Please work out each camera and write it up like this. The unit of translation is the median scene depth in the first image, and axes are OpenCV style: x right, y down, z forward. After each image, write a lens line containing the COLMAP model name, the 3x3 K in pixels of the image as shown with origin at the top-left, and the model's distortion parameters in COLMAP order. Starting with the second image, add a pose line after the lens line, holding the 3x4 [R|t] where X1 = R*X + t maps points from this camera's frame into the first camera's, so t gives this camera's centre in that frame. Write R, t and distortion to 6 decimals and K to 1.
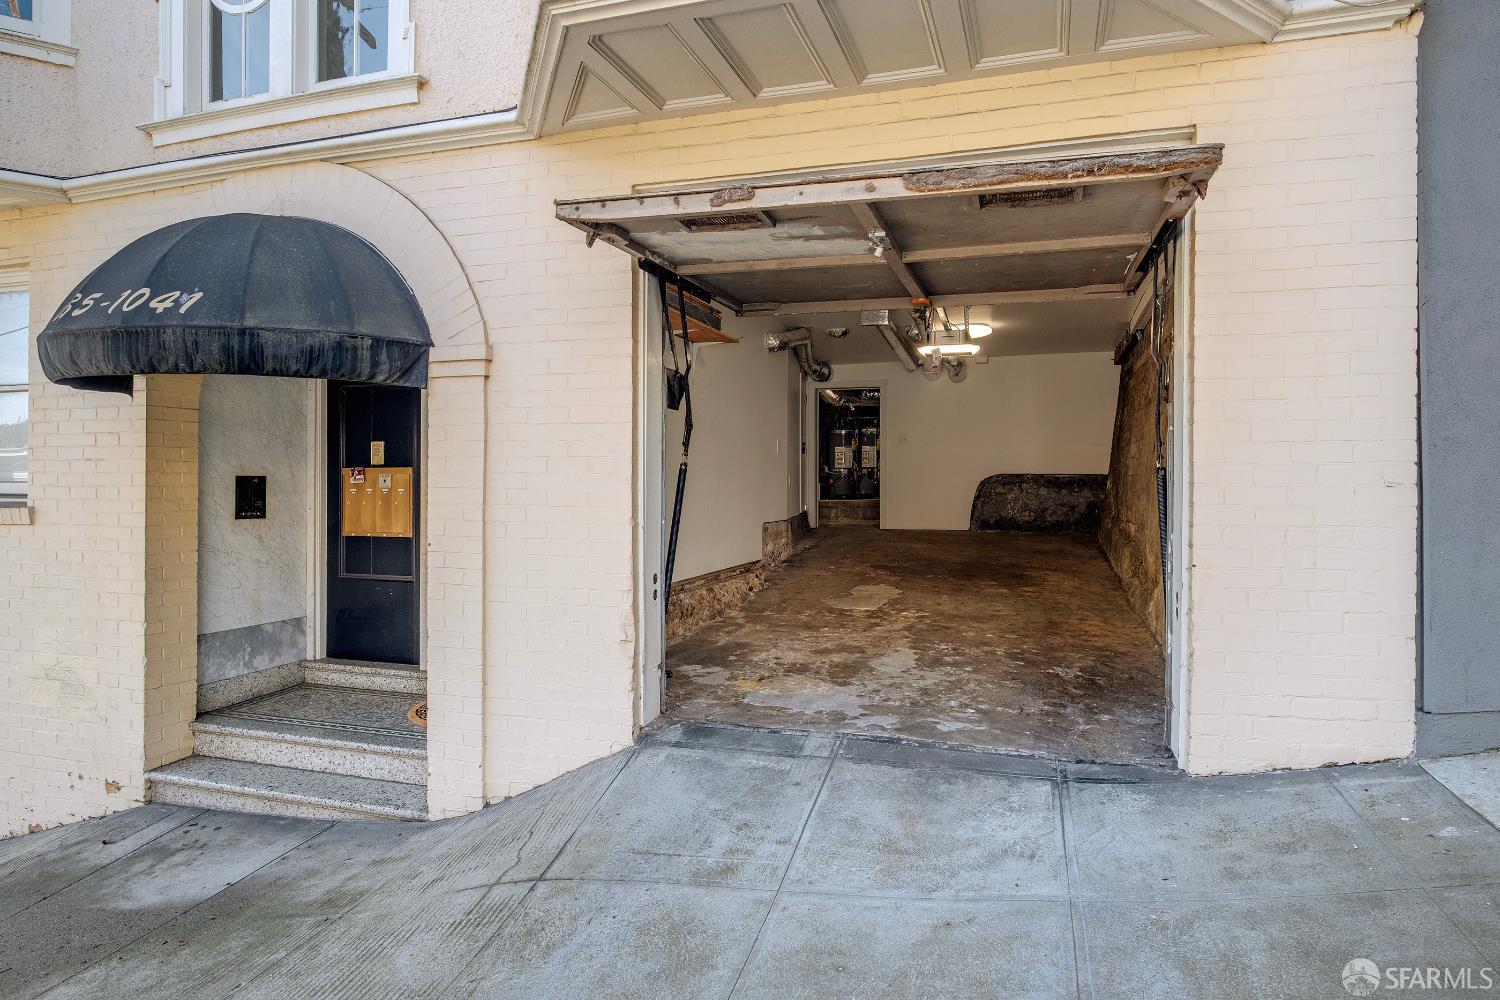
lens RADIAL K [[858.1, 0, 786.7], [0, 858.1, 454.6], [0, 0, 1]] dist [-0.008825, -0.004384]
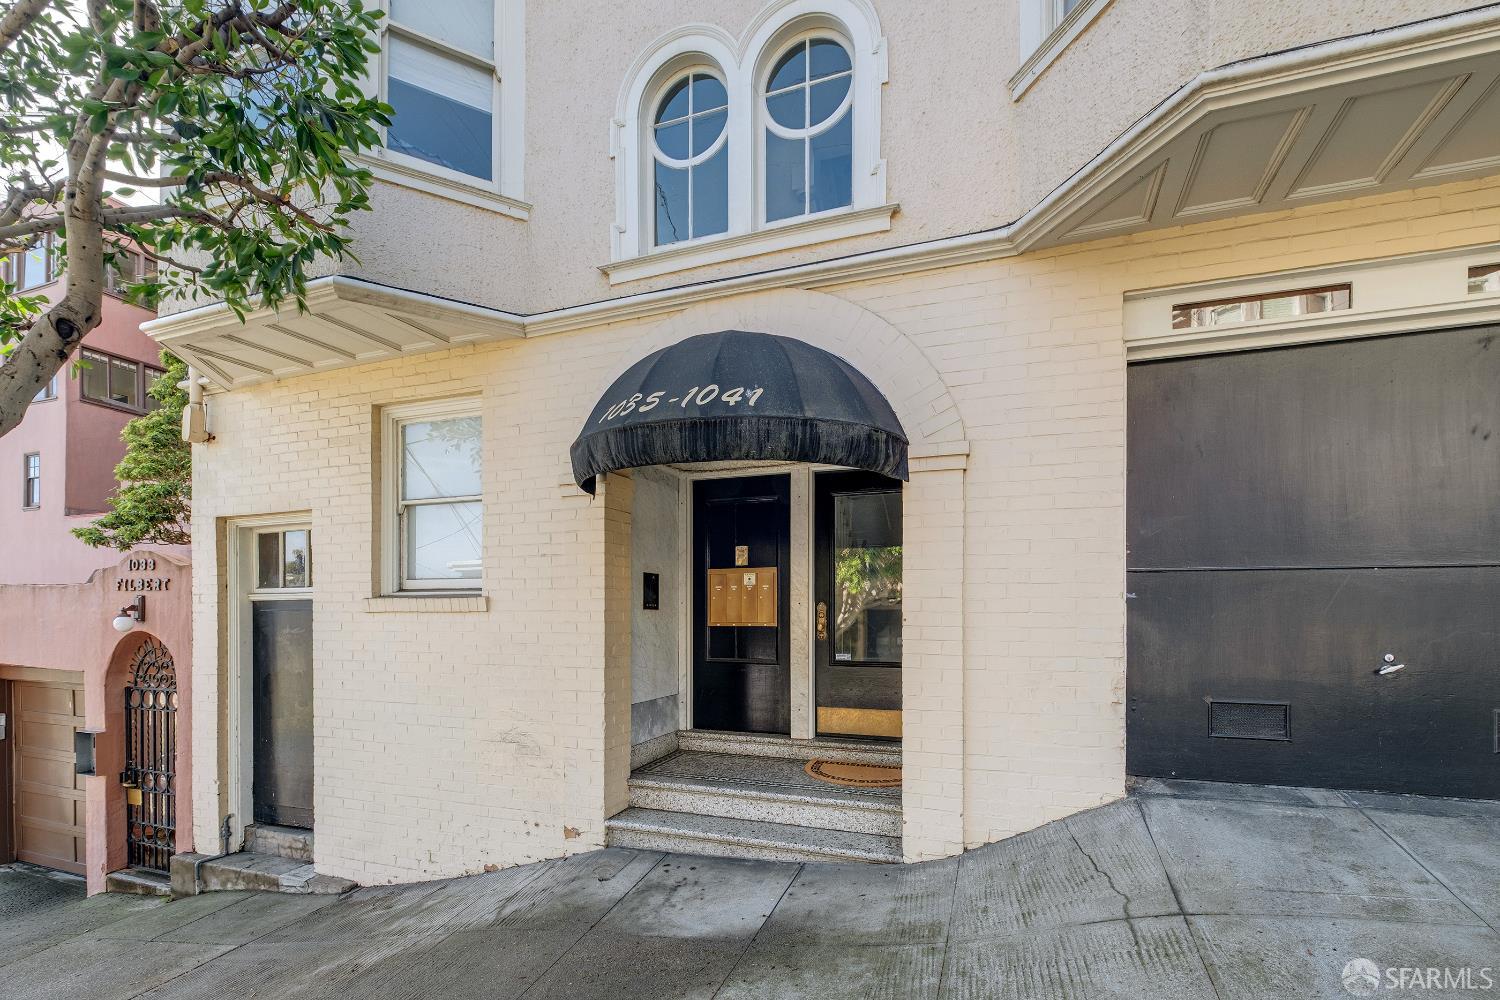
lens RADIAL K [[680.4, 0, 789.1], [0, 680.4, 593.5], [0, 0, 1]] dist [-0.003281, -0.001396]
pose [[0.998756, -0.001153, -0.049854, -0.475561], [0.001501, 0.999975, 0.006943, 0.057647], [0.049845, -0.007009, 0.998732, 0.084069]]
